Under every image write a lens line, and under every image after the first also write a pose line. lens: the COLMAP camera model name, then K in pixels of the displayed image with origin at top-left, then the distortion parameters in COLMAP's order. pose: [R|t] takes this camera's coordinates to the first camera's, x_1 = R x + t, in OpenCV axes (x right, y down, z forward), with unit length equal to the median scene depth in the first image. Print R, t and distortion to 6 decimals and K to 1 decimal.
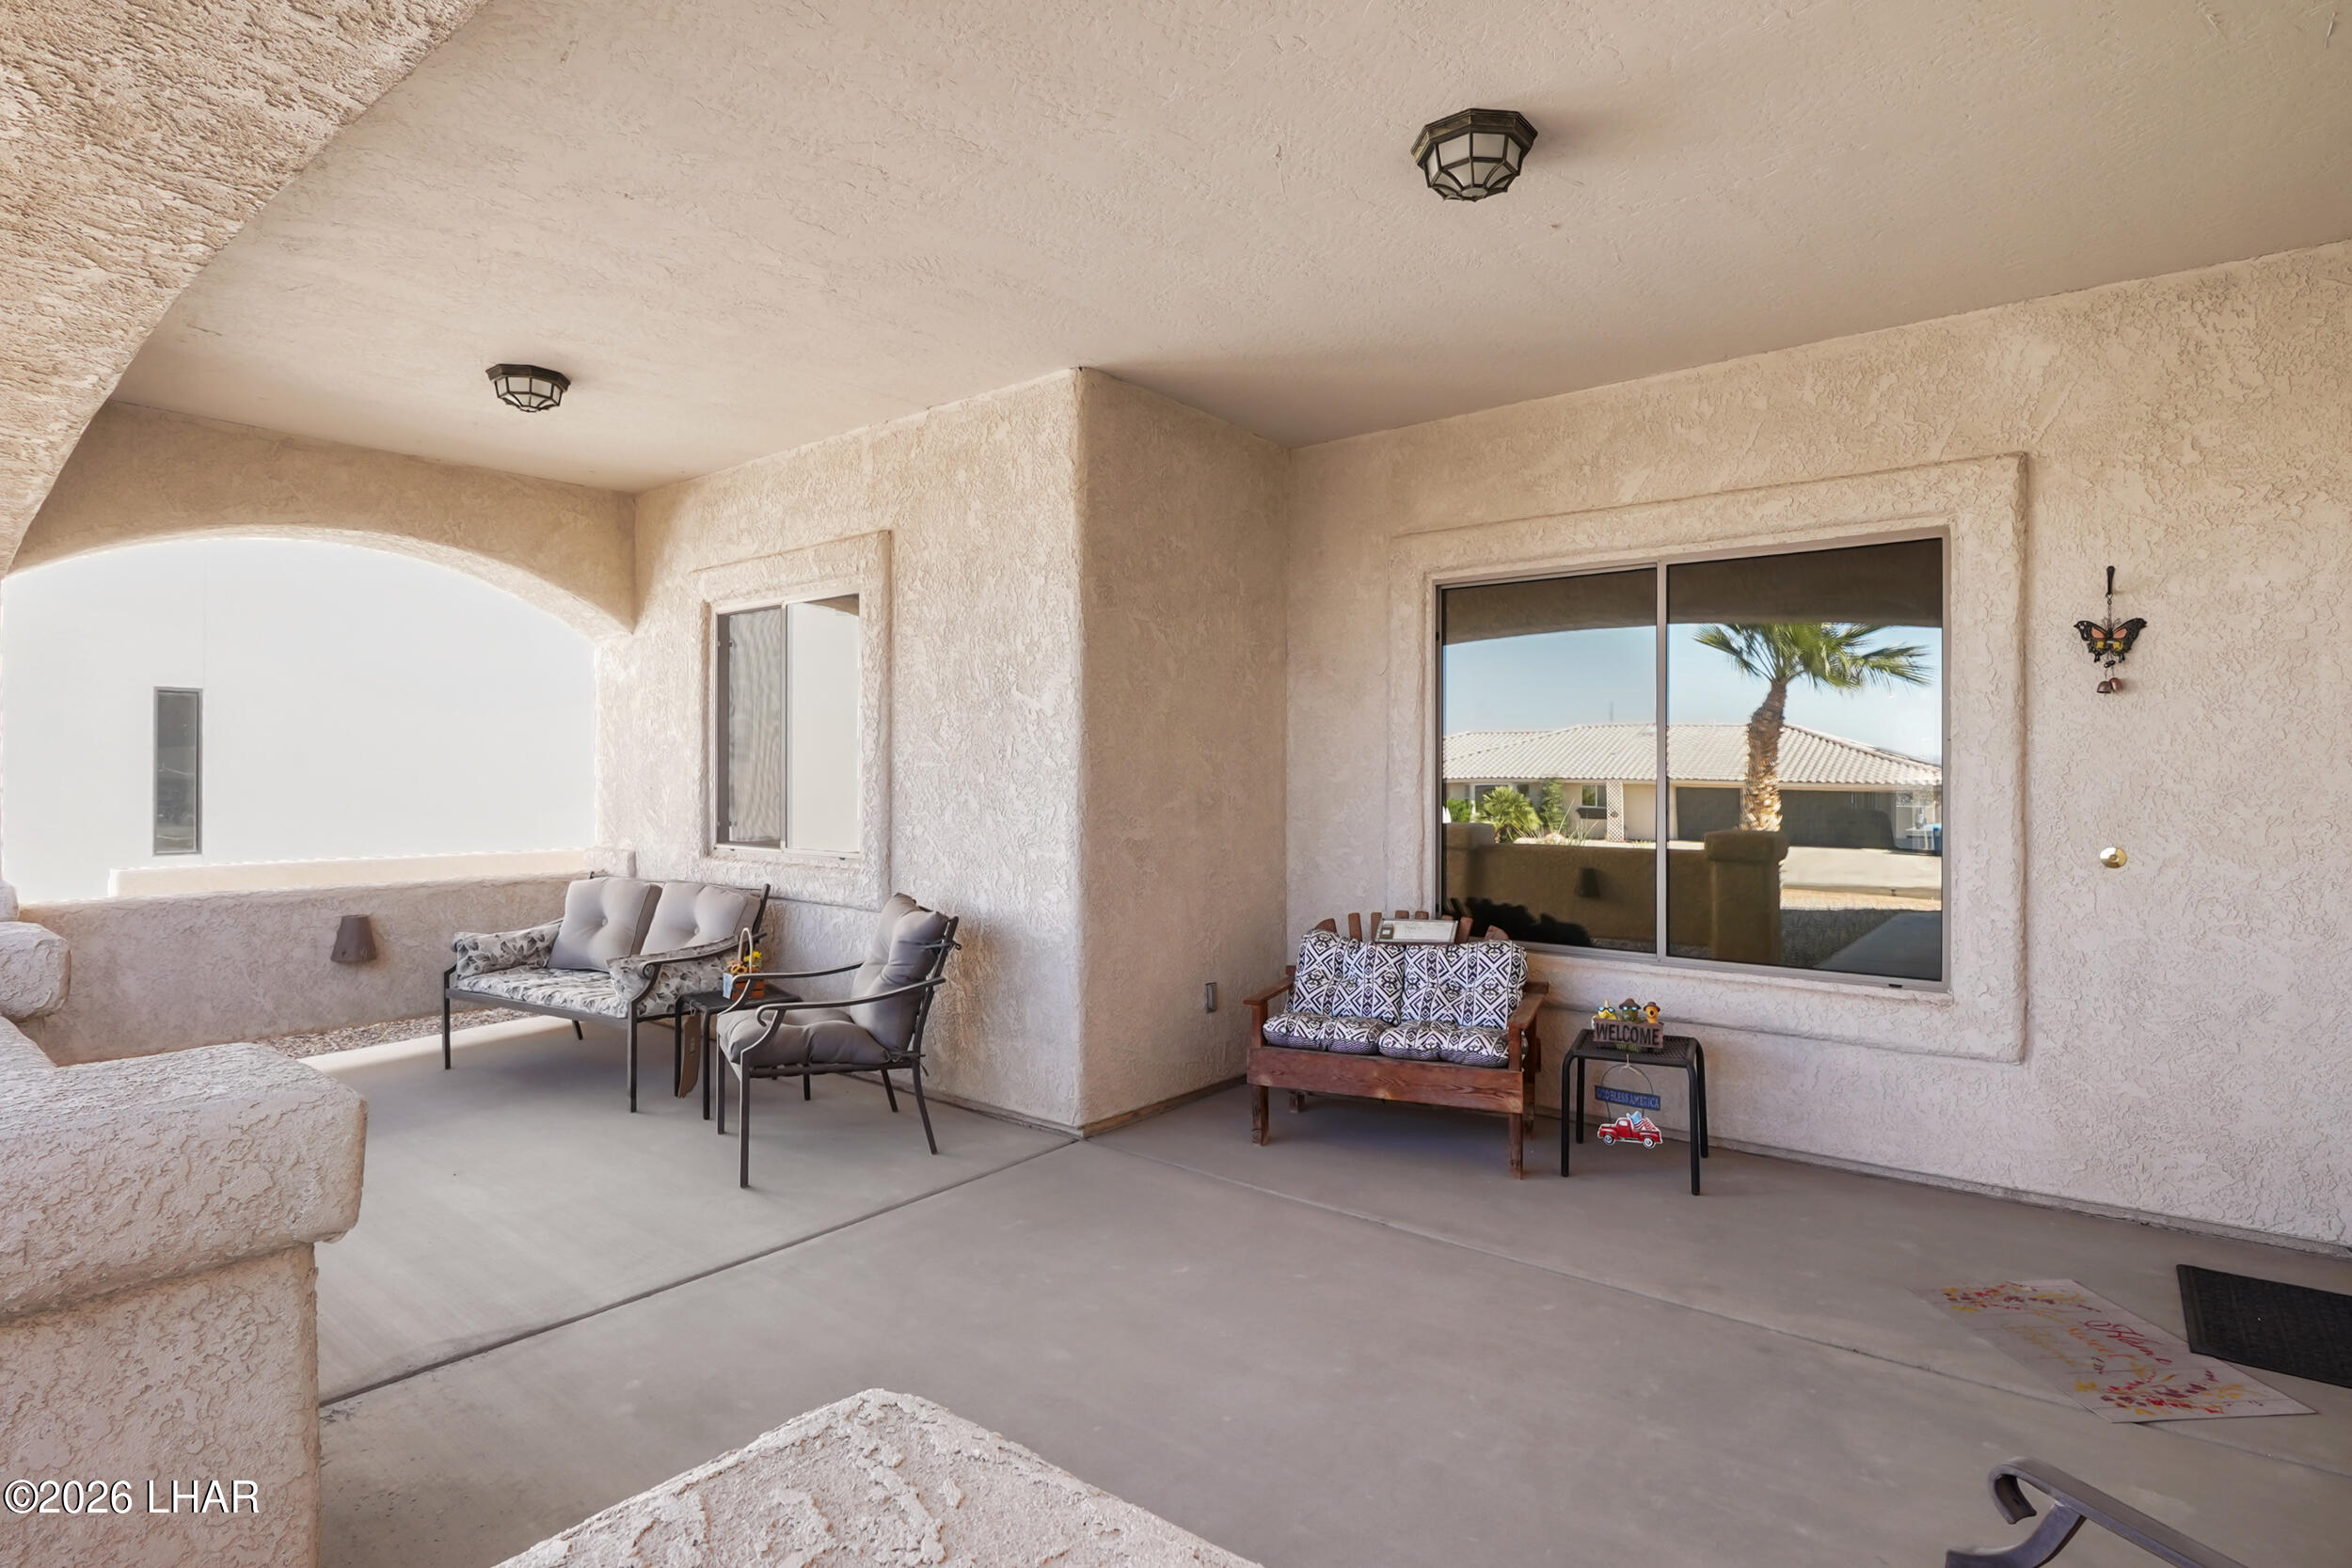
lens RADIAL K [[1174.5, 0, 1173.7], [0, 1174.5, 785.6], [0, 0, 1]] dist [-0.020748, -0.002744]
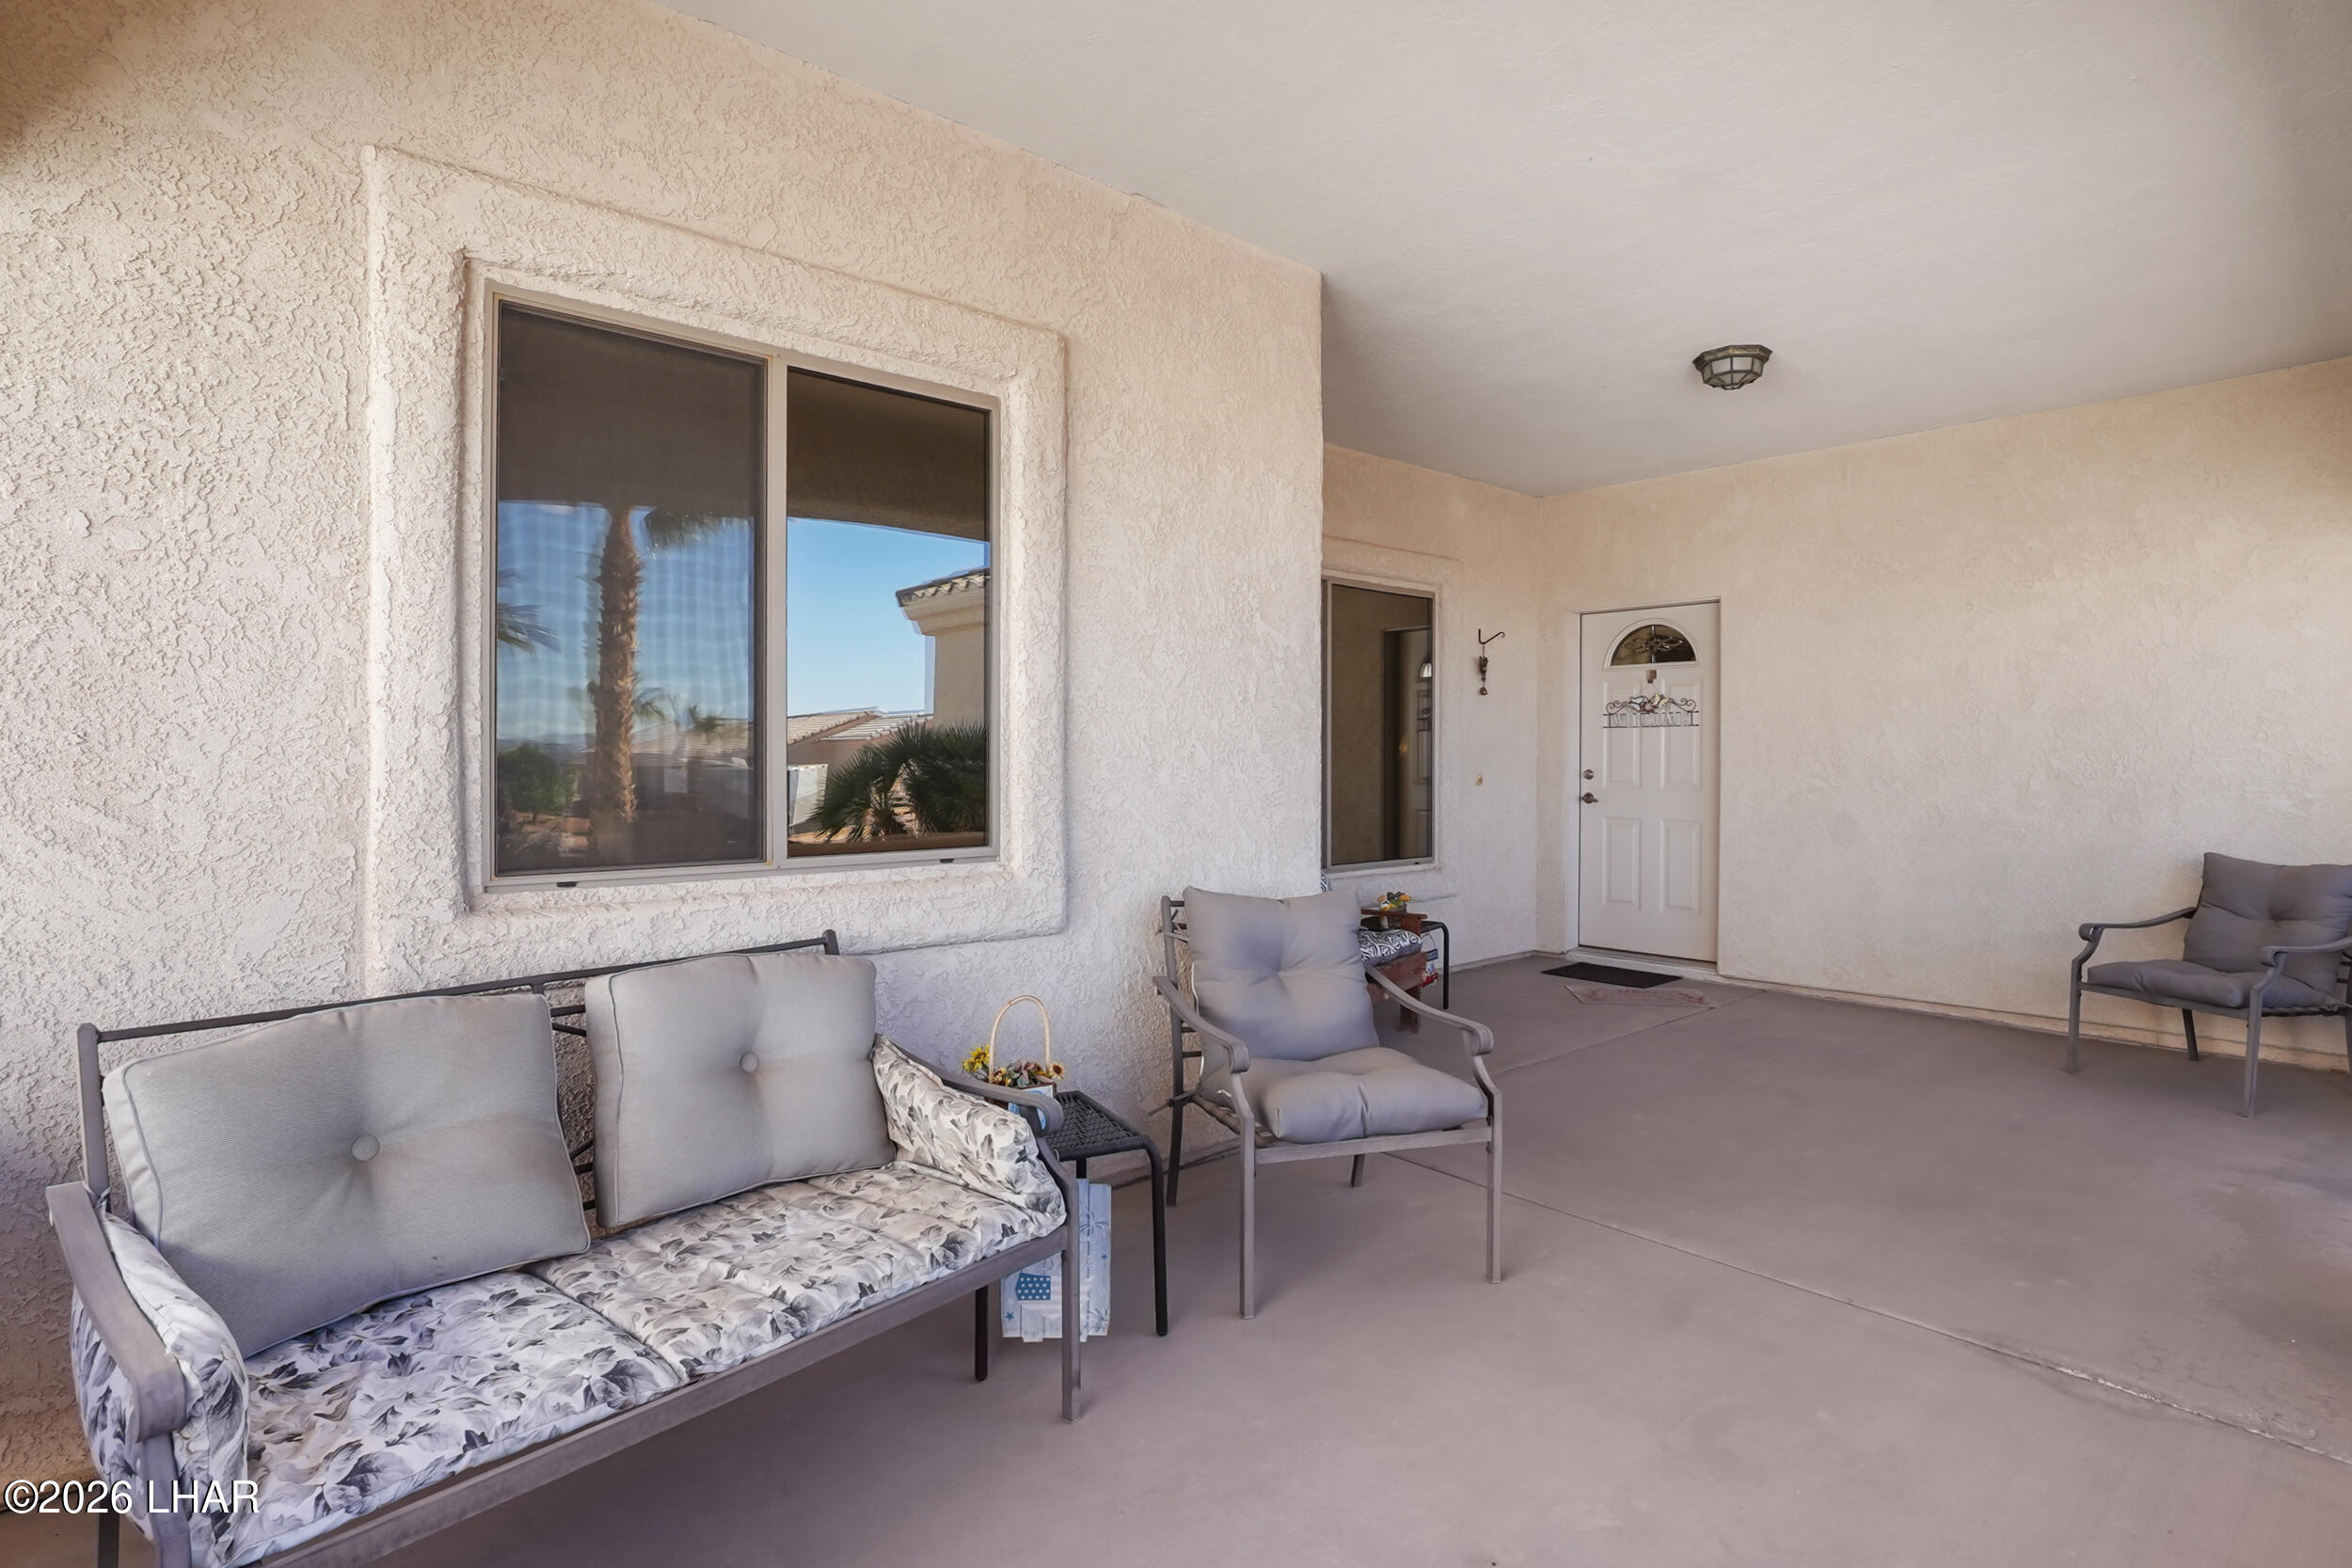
lens RADIAL K [[1174.5, 0, 1173.3], [0, 1174.5, 764.8], [0, 0, 1]] dist [-0.020748, -0.002744]
pose [[0.178281, -0.008089, 0.983946, -0.908054], [0.010828, 0.999922, 0.006259, 0.014393], [-0.983920, 0.009538, 0.178354, 0.867227]]
